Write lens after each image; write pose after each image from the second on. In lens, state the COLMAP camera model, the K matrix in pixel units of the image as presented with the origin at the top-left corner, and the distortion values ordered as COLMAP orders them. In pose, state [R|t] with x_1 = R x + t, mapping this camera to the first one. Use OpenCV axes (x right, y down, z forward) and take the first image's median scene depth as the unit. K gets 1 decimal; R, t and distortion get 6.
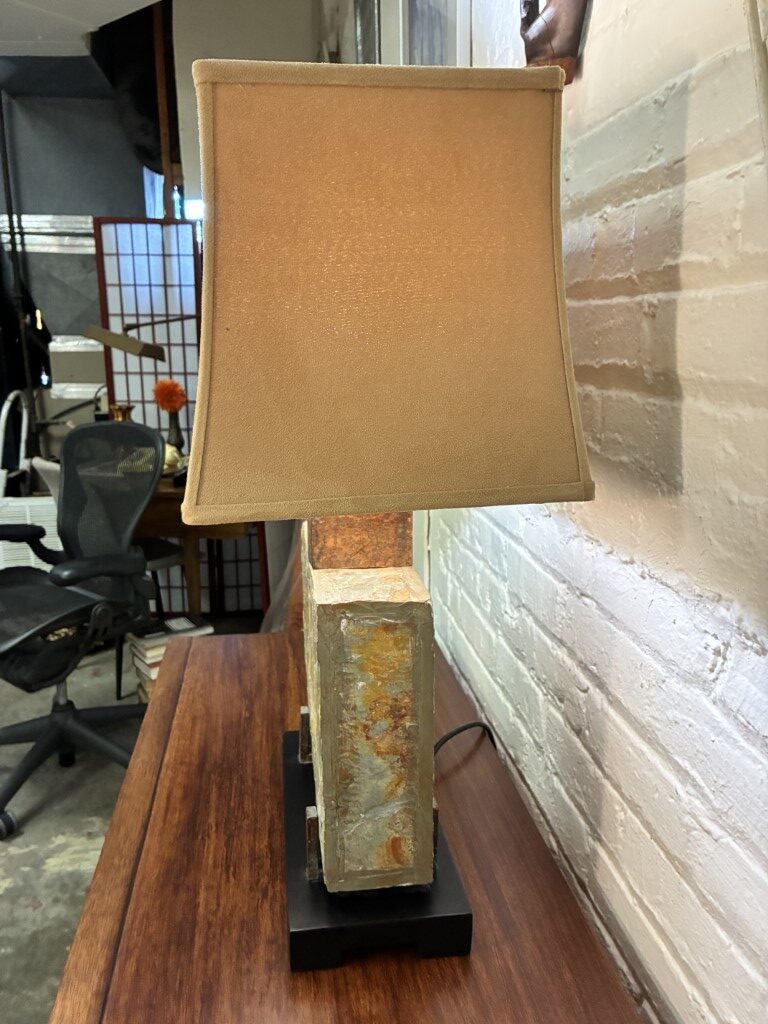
lens RADIAL K [[786.7, 0, 379.7], [0, 786.7, 499.3], [0, 0, 1]] dist [0.047659, -0.051840]
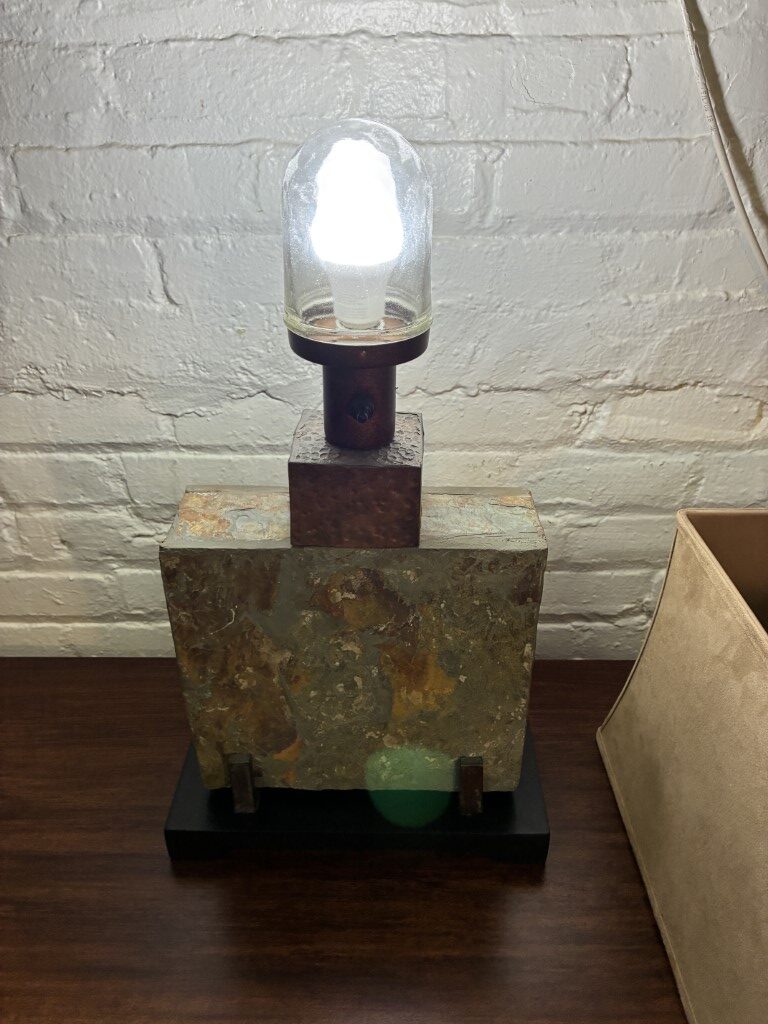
lens RADIAL K [[786.9, 0, 388.3], [0, 786.9, 505.8], [0, 0, 1]] dist [0.056559, -0.079428]
pose [[0.153912, -0.499178, 0.852720, -0.824197], [0.215626, 0.859172, 0.464035, -0.355695], [-0.964270, 0.112448, 0.239873, 0.914406]]
